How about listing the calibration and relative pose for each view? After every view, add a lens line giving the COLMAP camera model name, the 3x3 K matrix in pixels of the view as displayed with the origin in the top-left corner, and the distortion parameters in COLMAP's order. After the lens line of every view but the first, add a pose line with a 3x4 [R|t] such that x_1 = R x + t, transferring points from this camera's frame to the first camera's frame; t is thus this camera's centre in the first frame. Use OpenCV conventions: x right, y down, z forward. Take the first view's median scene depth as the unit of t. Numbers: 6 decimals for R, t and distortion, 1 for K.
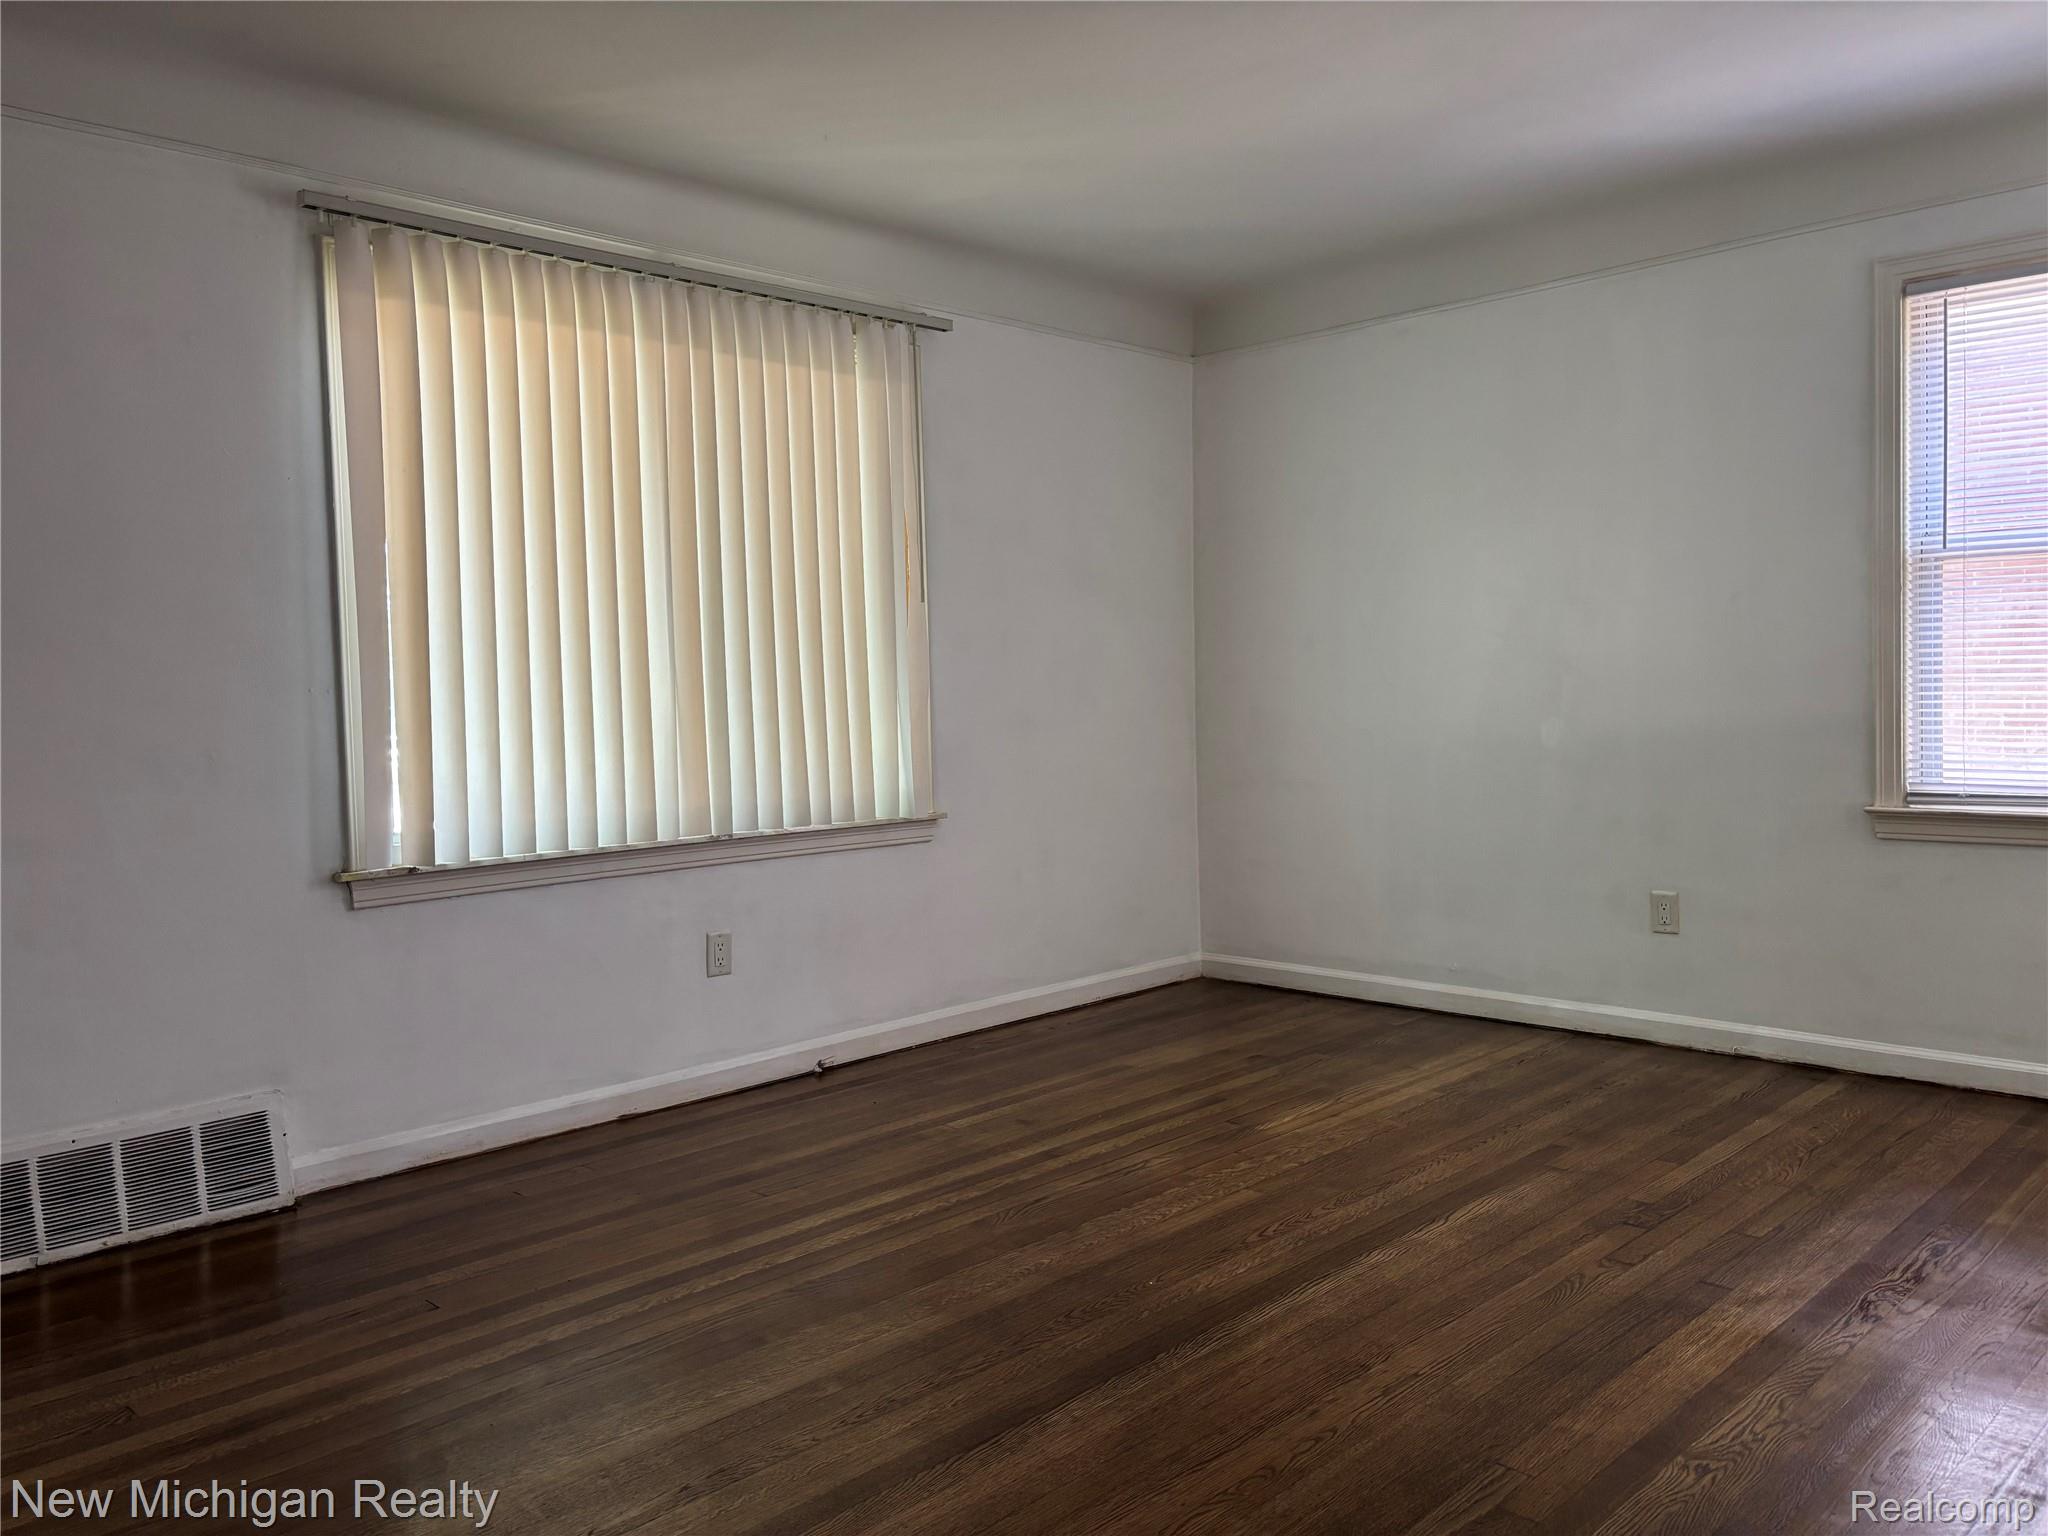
lens RADIAL K [[1558.2, 0, 1032.6], [0, 1558.2, 772.2], [0, 0, 1]] dist [0.047961, -0.072369]
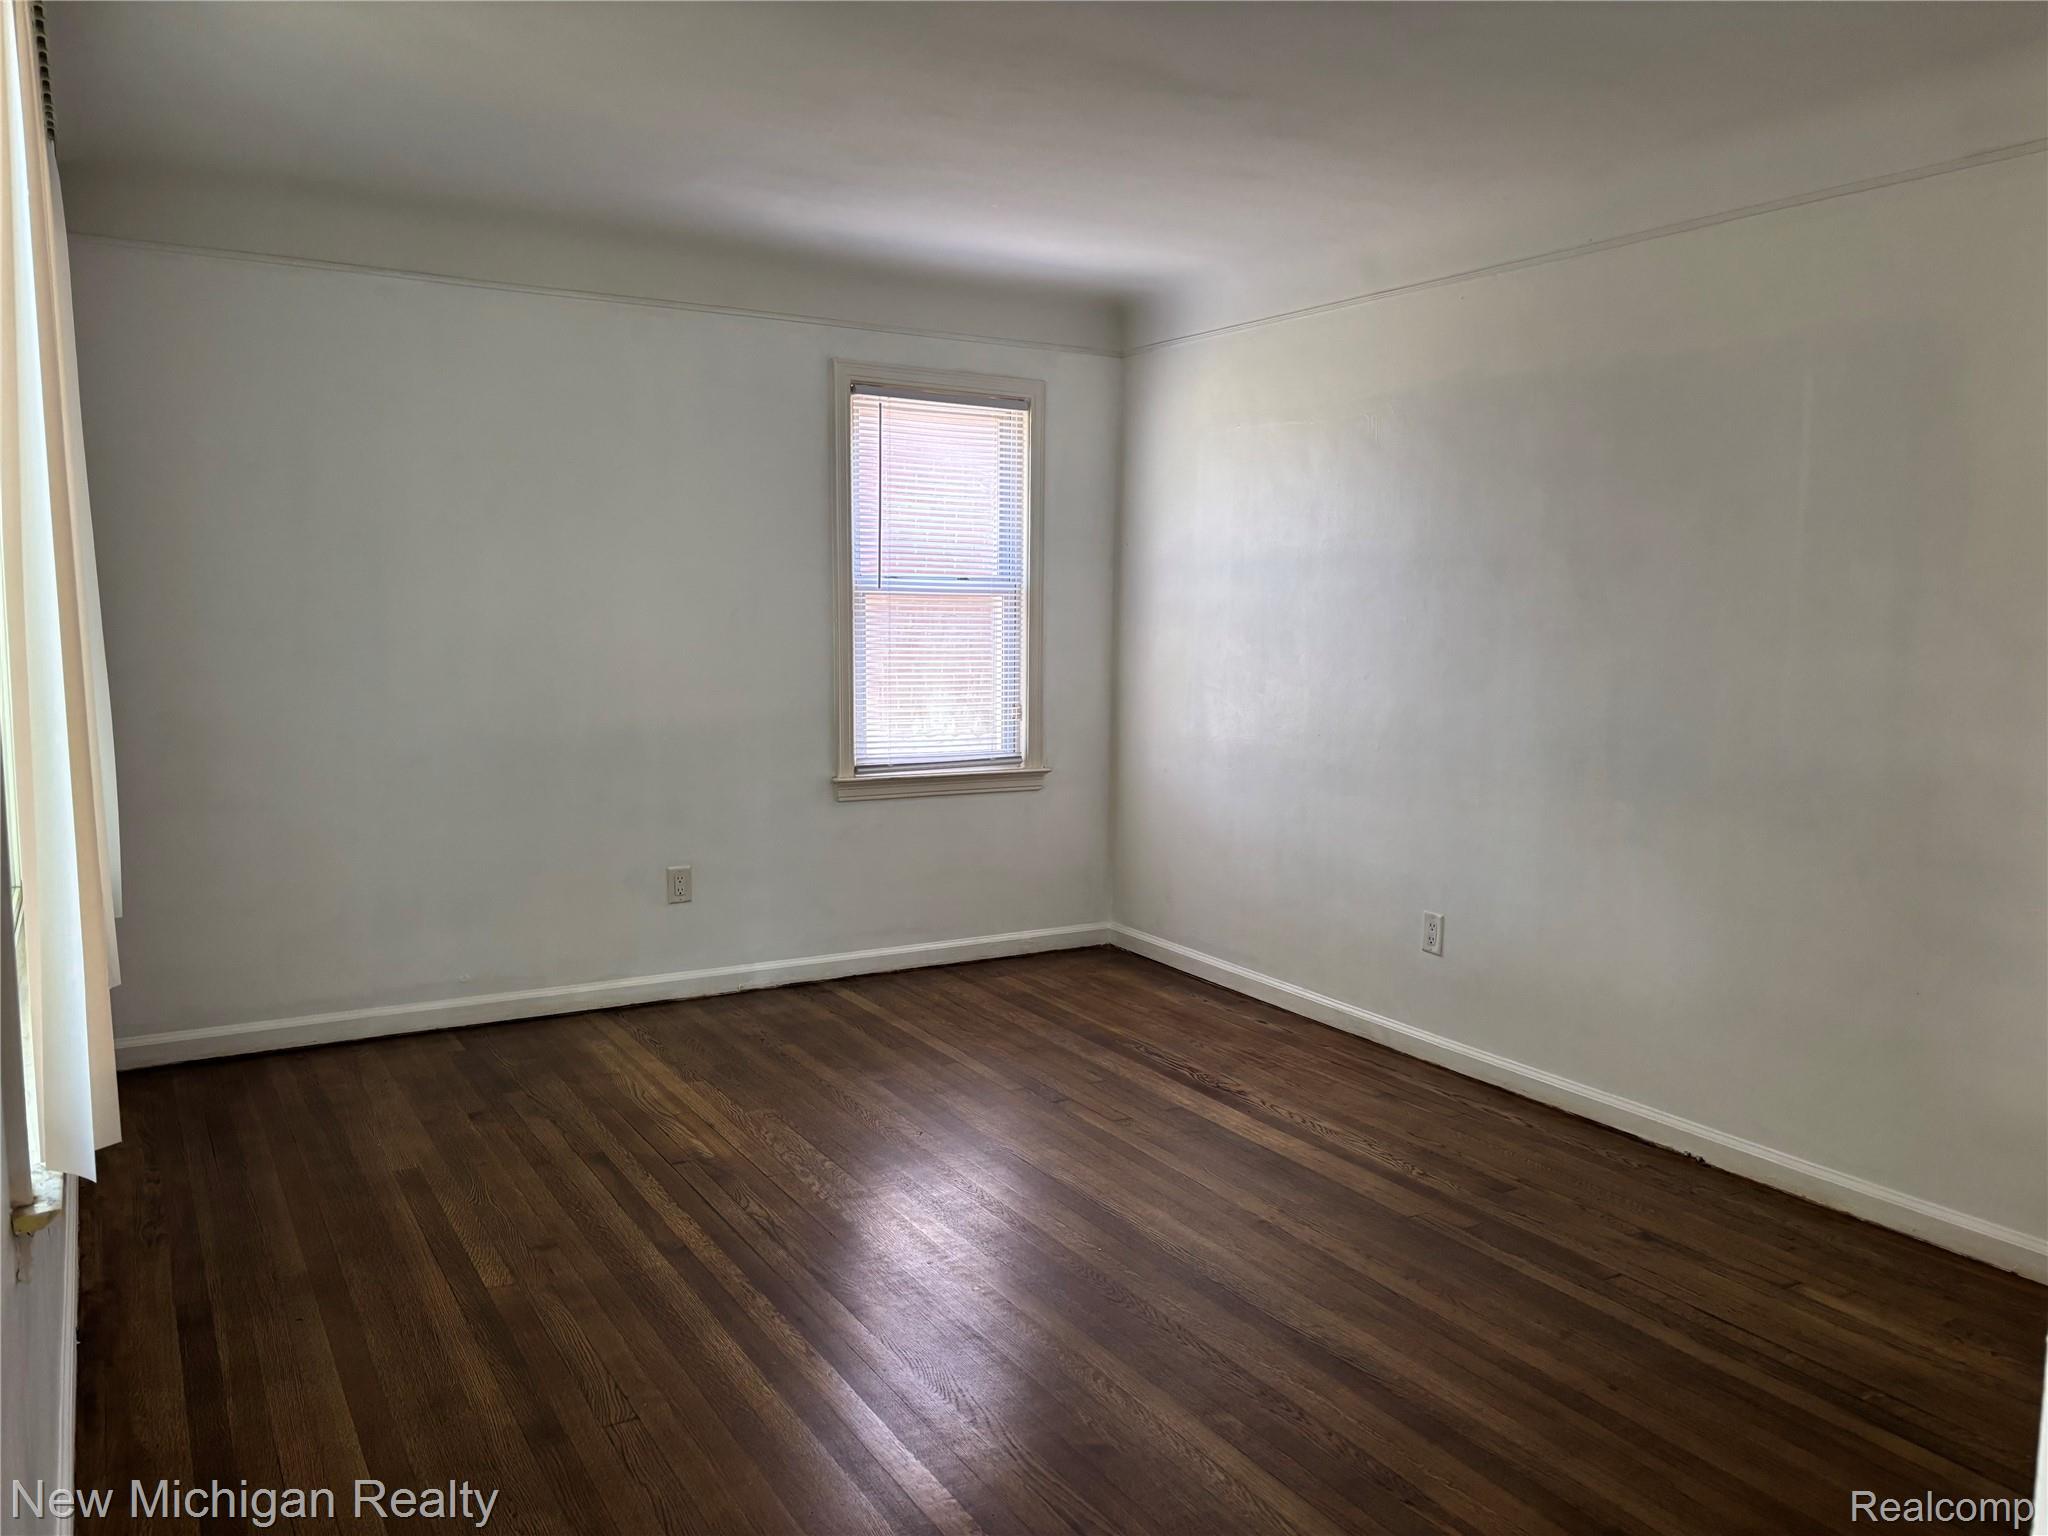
lens RADIAL K [[1558.2, 0, 1032.6], [0, 1558.2, 772.2], [0, 0, 1]] dist [0.047961, -0.072369]
pose [[0.240241, -0.080036, 0.967408, -0.703741], [0.033830, 0.996680, 0.074056, -0.075666], [-0.970124, 0.014936, 0.242151, 0.532217]]
